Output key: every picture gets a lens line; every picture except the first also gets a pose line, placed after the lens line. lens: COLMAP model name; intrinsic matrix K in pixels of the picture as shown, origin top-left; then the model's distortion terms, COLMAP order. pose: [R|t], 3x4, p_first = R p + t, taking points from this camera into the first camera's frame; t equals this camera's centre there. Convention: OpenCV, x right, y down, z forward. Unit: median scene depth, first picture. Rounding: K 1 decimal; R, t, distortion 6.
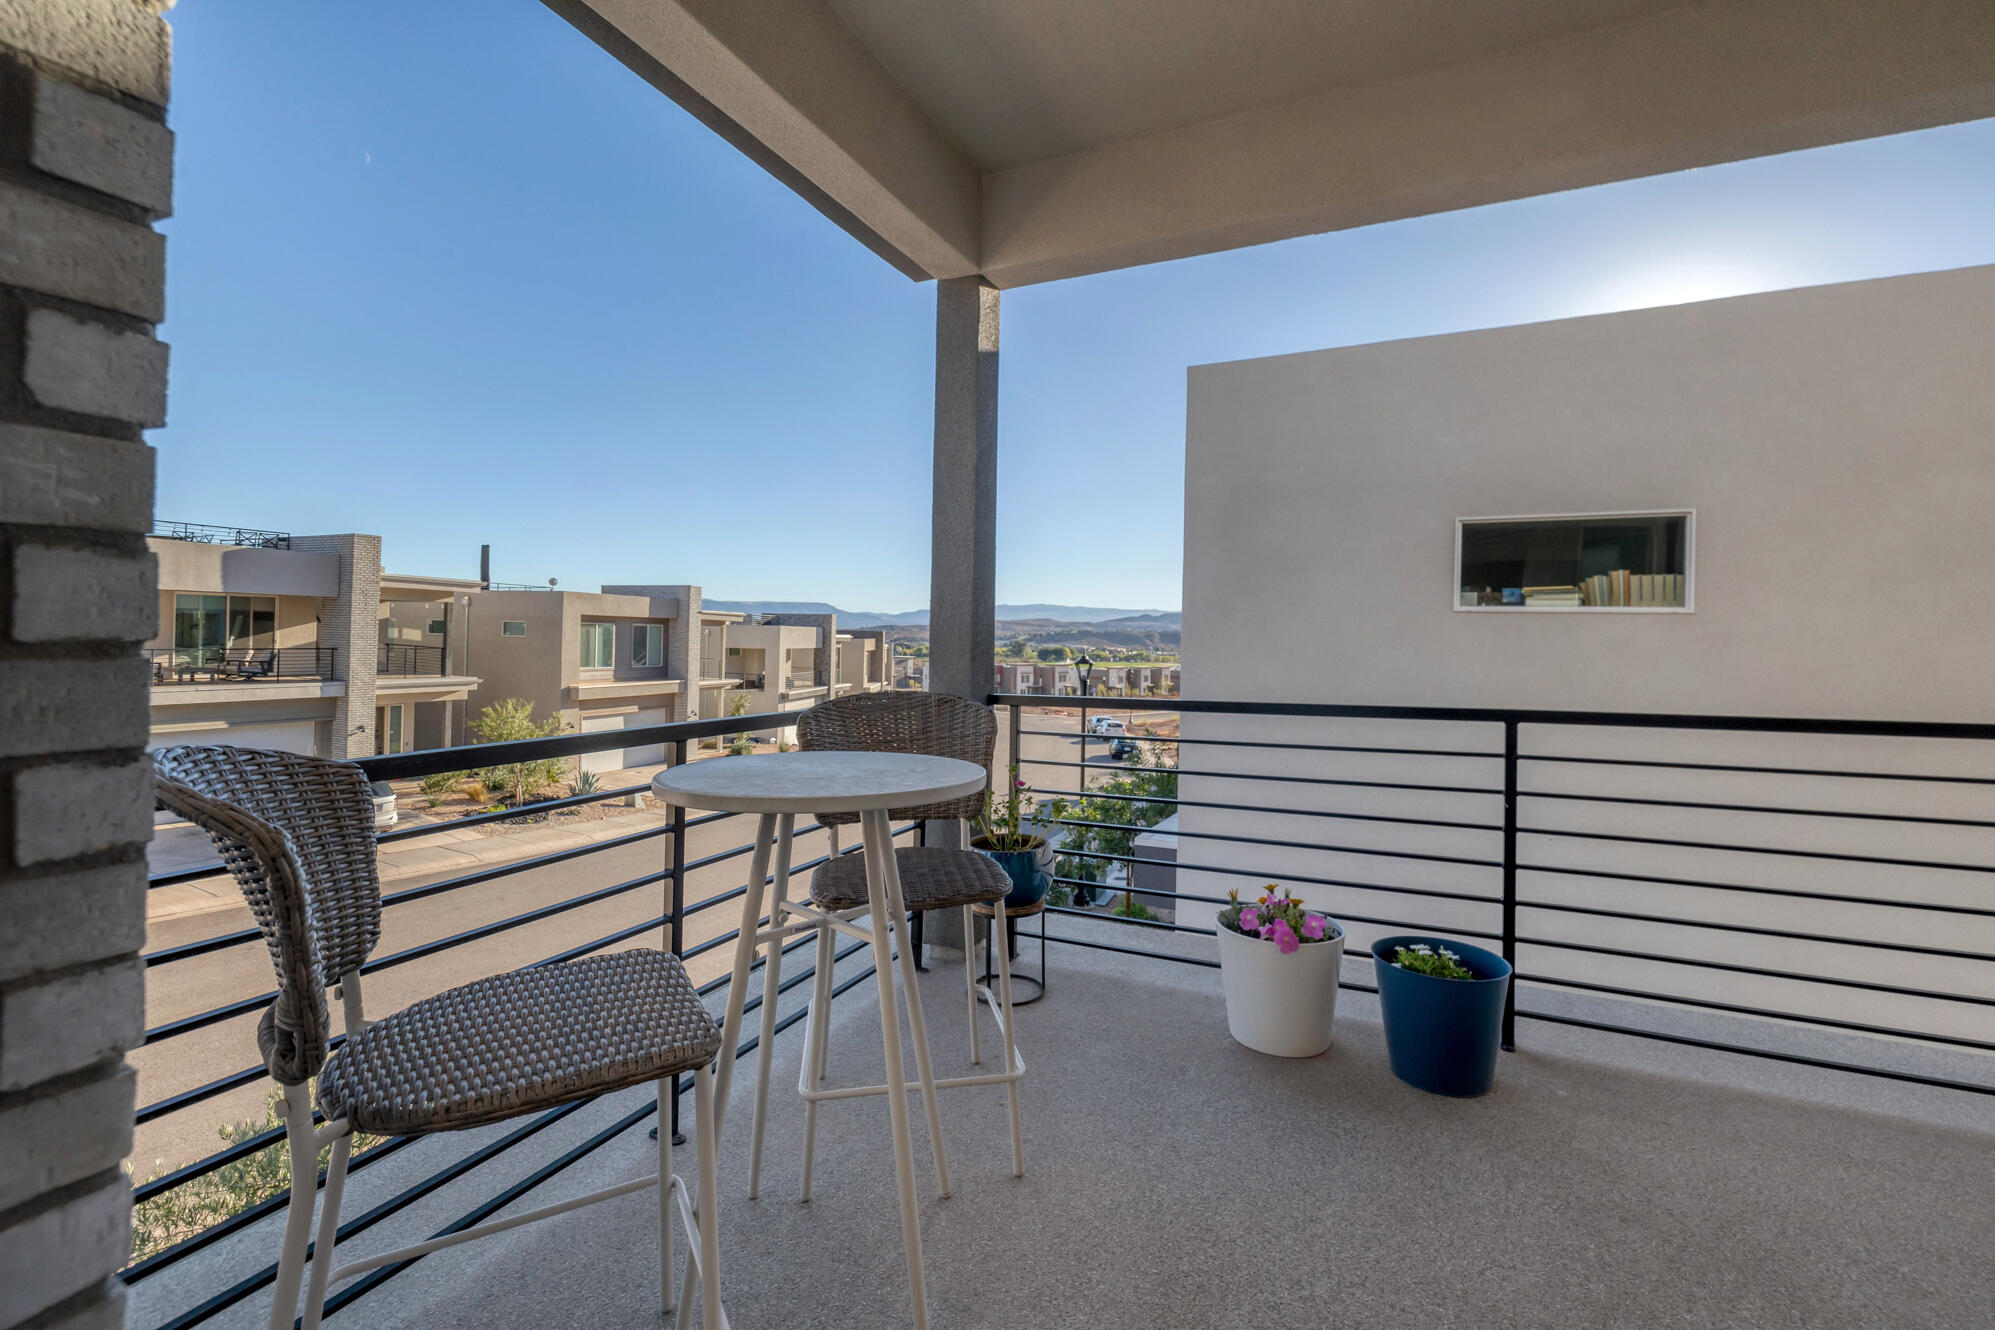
lens RADIAL K [[868.7, 0, 993.4], [0, 868.7, 657.2], [0, 0, 1]] dist [0.007746, -0.002415]
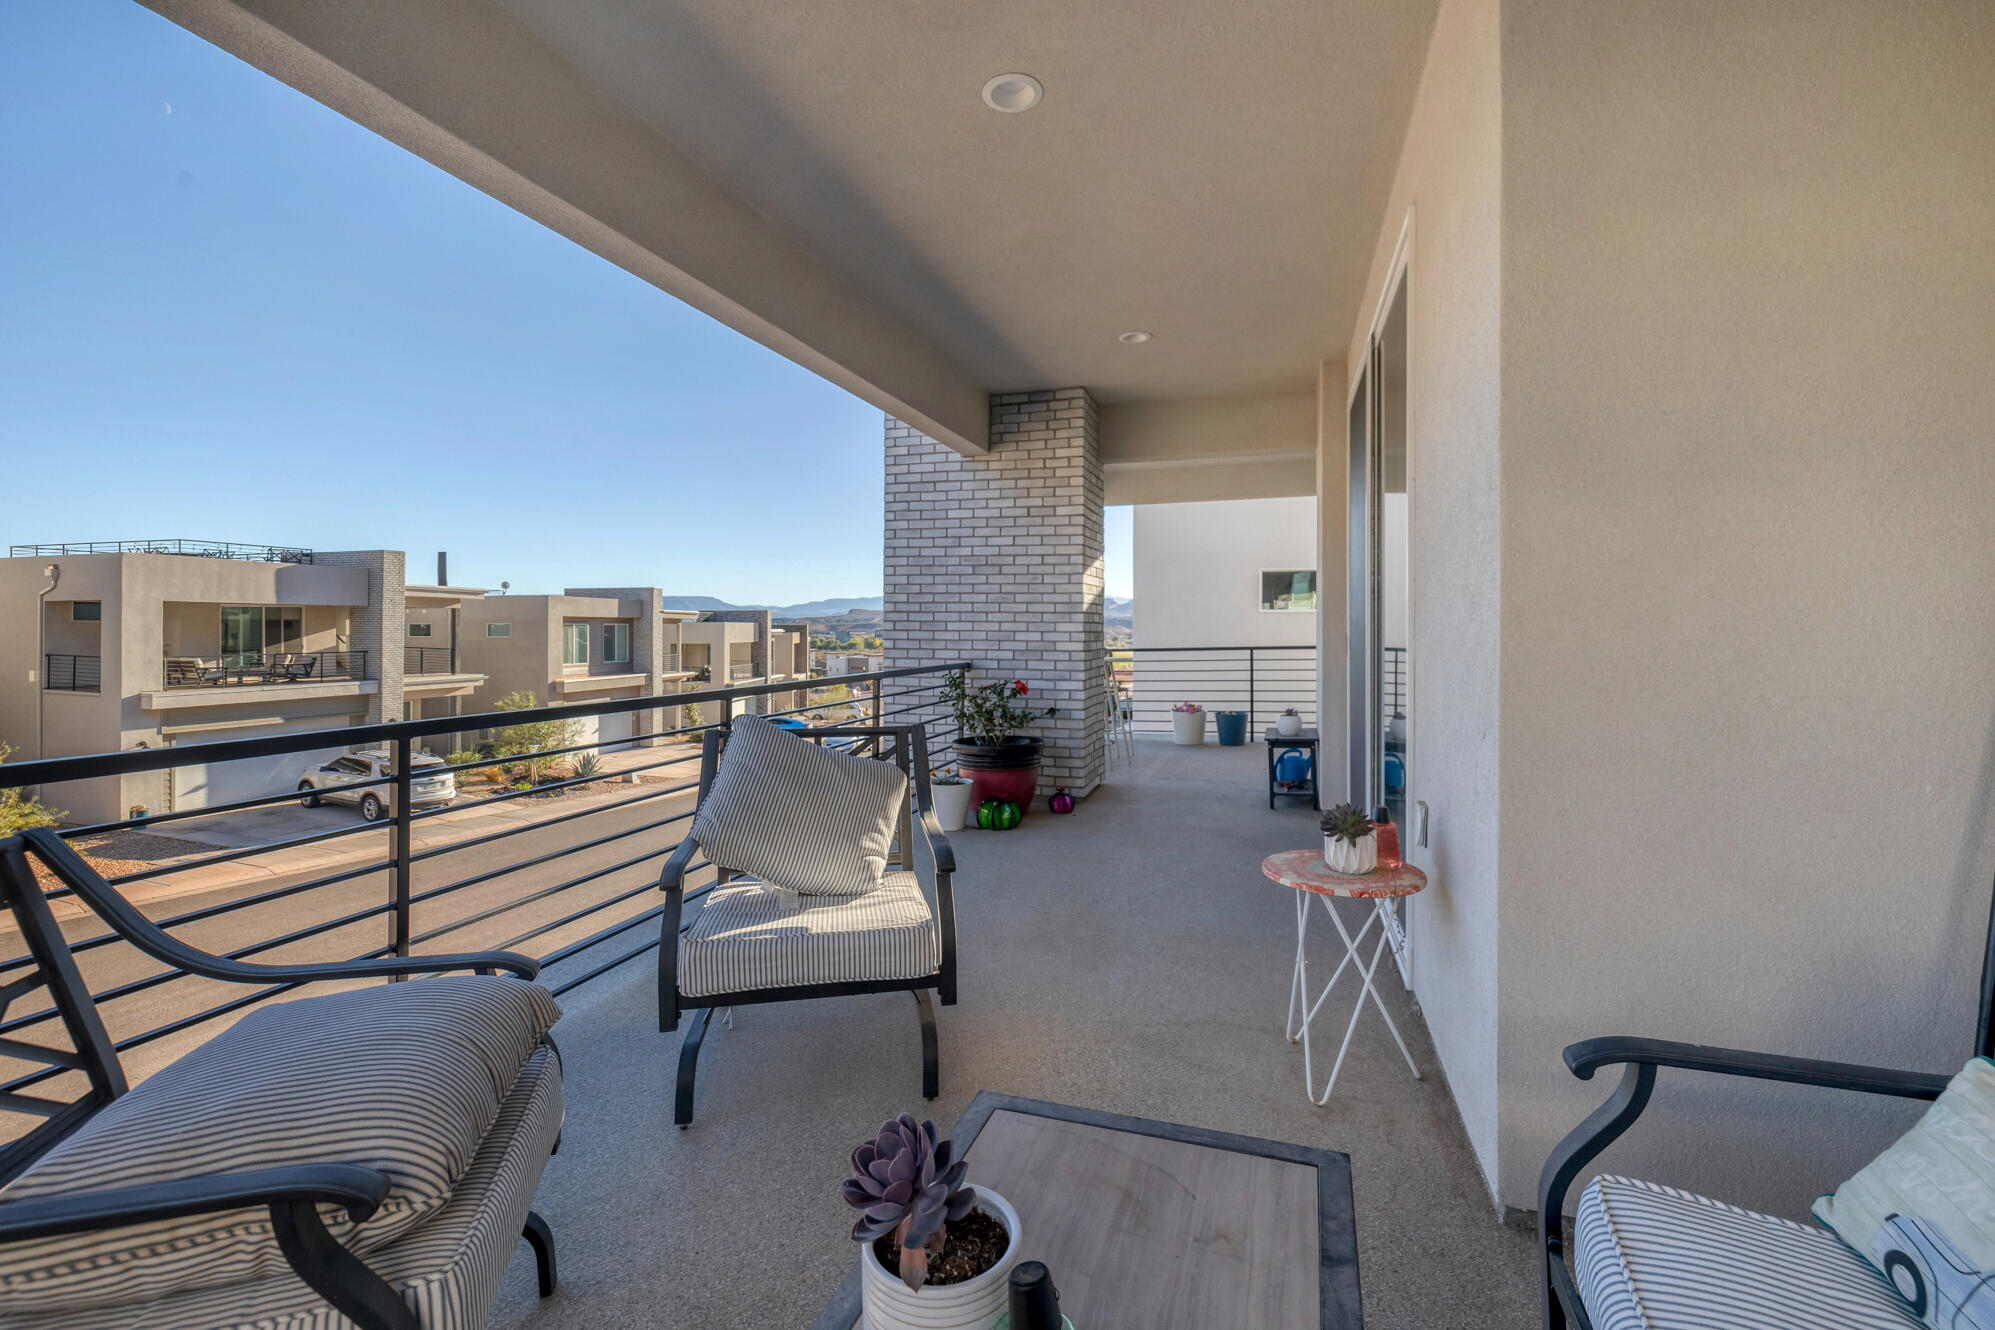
lens RADIAL K [[868.7, 0, 999.9], [0, 868.7, 649.2], [0, 0, 1]] dist [0.007746, -0.002415]
pose [[0.991665, -0.025332, 0.126330, -0.072016], [0.024995, 0.999679, 0.004251, 0.002562], [-0.126397, -0.001058, 0.991979, -0.197799]]
